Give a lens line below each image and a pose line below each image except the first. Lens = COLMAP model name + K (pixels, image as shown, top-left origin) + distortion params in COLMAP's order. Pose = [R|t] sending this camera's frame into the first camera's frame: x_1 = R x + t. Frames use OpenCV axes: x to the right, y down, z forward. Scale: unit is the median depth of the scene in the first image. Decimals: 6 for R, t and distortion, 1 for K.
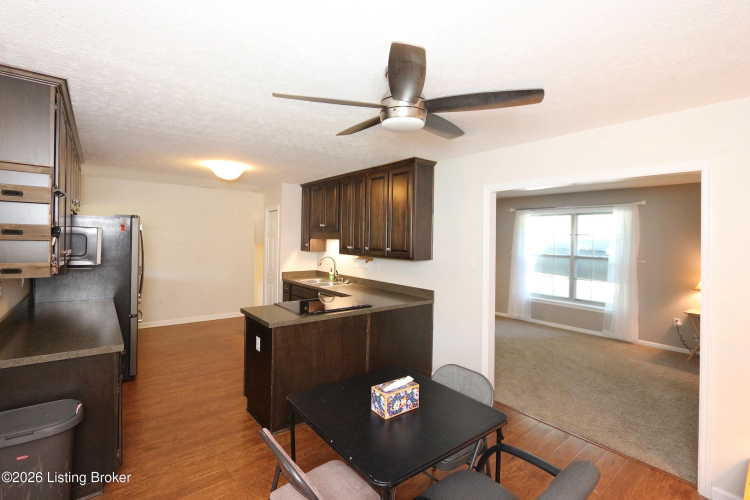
lens RADIAL K [[344.1, 0, 365.8], [0, 344.1, 238.3], [0, 0, 1]] dist [-0.013804, 0.000613]
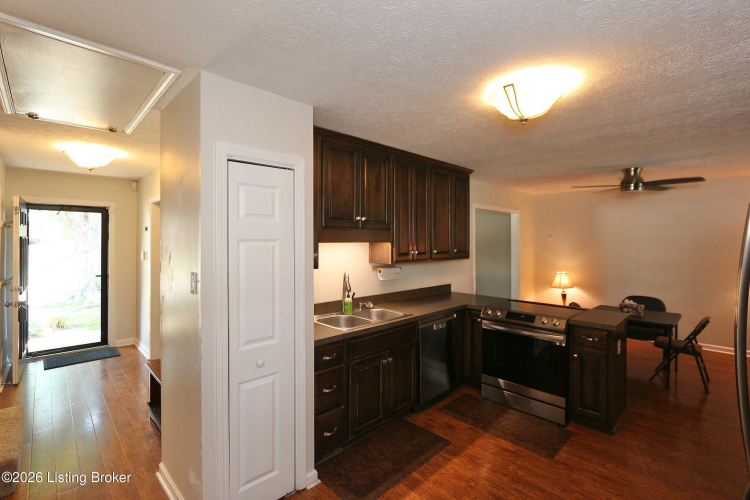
lens RADIAL K [[344.1, 0, 365.8], [0, 344.1, 238.3], [0, 0, 1]] dist [-0.013804, 0.000613]
pose [[-0.102155, -0.010173, 0.994717, -0.746962], [-0.005106, 0.999940, 0.009702, -0.010835], [-0.994755, -0.004088, -0.102201, 1.119820]]
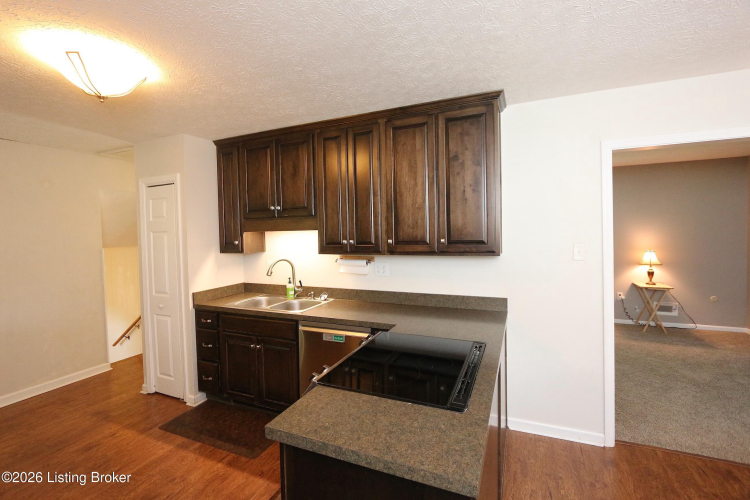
lens RADIAL K [[344.1, 0, 365.8], [0, 344.1, 238.3], [0, 0, 1]] dist [-0.013804, 0.000613]
pose [[0.885198, -0.047946, 0.462738, -0.280610], [0.037902, 0.998801, 0.030986, 0.002343], [-0.463668, -0.009890, 0.885954, 0.422442]]
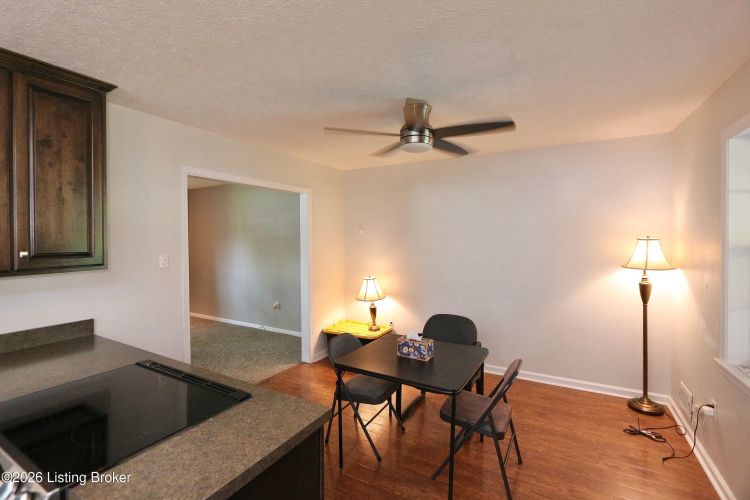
lens RADIAL K [[342.6, 0, 371.4], [0, 342.6, 238.4], [0, 0, 1]] dist [-0.012364, 0.000144]
pose [[-0.374337, -0.020629, 0.927063, -0.404235], [-0.003780, 0.999778, 0.020720, 0.000793], [-0.927285, 0.004252, -0.374332, 0.617801]]
